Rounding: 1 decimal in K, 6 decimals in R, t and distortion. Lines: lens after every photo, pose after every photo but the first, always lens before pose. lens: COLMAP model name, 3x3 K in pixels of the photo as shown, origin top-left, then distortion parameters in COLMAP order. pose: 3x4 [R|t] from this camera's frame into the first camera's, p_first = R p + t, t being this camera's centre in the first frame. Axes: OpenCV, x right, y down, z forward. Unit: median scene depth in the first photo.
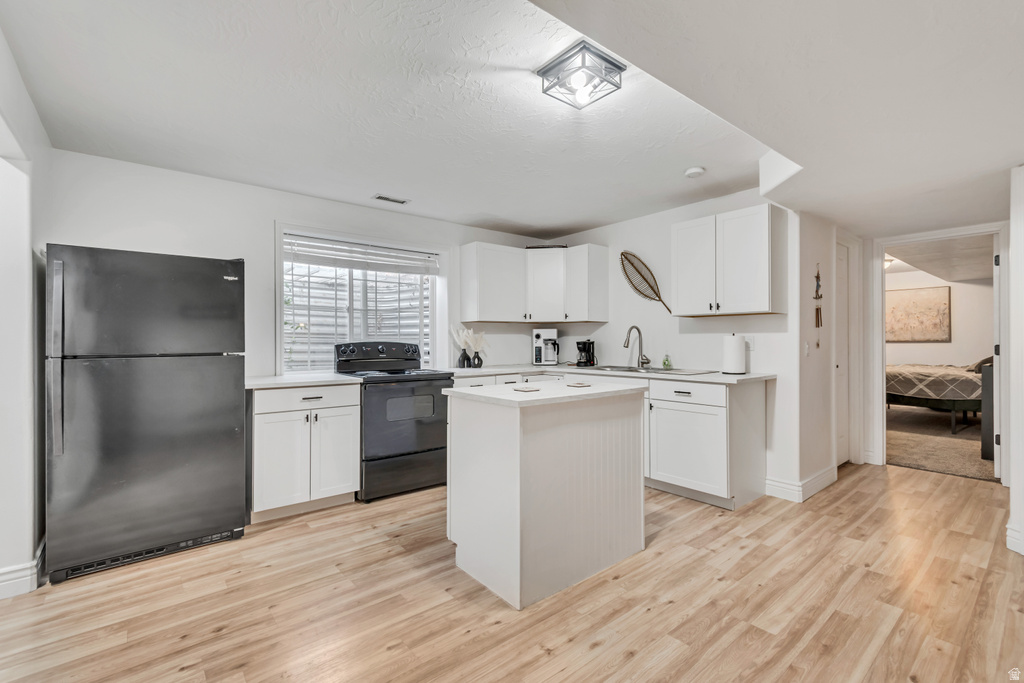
lens RADIAL K [[455.7, 0, 511.0], [0, 455.7, 340.4], [0, 0, 1]] dist [-0.000732, -0.000244]
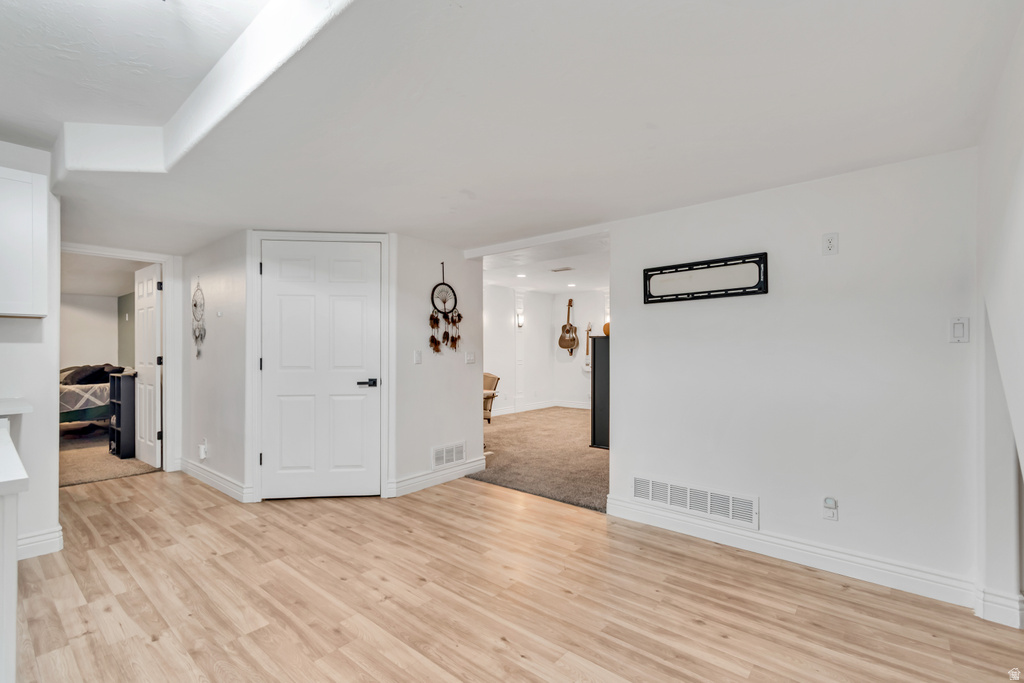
lens RADIAL K [[455.7, 0, 511.0], [0, 455.7, 340.4], [0, 0, 1]] dist [-0.000732, -0.000244]
pose [[-0.166483, 0.019244, 0.985857, -0.471647], [0.002859, 0.999815, -0.019034, -0.014384], [-0.986040, -0.000350, -0.166507, 0.458467]]
